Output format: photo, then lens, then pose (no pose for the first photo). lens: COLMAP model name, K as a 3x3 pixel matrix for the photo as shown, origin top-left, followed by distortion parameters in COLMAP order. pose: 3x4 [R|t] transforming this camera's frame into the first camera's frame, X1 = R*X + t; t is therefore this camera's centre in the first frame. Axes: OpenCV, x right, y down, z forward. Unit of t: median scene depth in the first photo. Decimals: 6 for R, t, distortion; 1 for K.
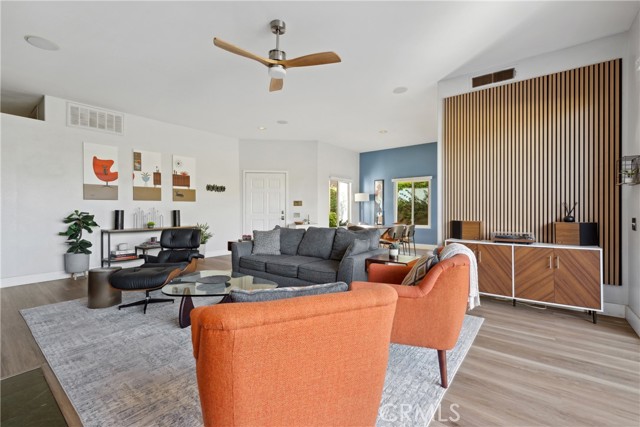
lens RADIAL K [[276.7, 0, 318.8], [0, 276.7, 209.5], [0, 0, 1]] dist [-0.000922, -0.000150]
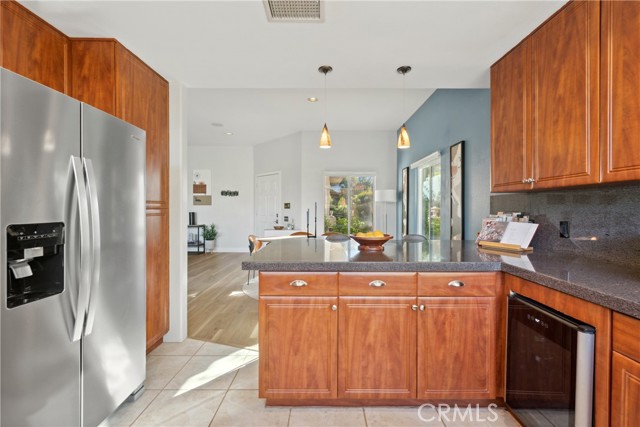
lens RADIAL K [[276.7, 0, 318.8], [0, 276.7, 209.5], [0, 0, 1]] dist [-0.000922, -0.000150]
pose [[0.618403, 0.005636, -0.785841, 0.741309], [-0.003649, 0.999984, 0.004301, -0.015217], [0.785852, 0.000208, 0.618414, 0.564194]]
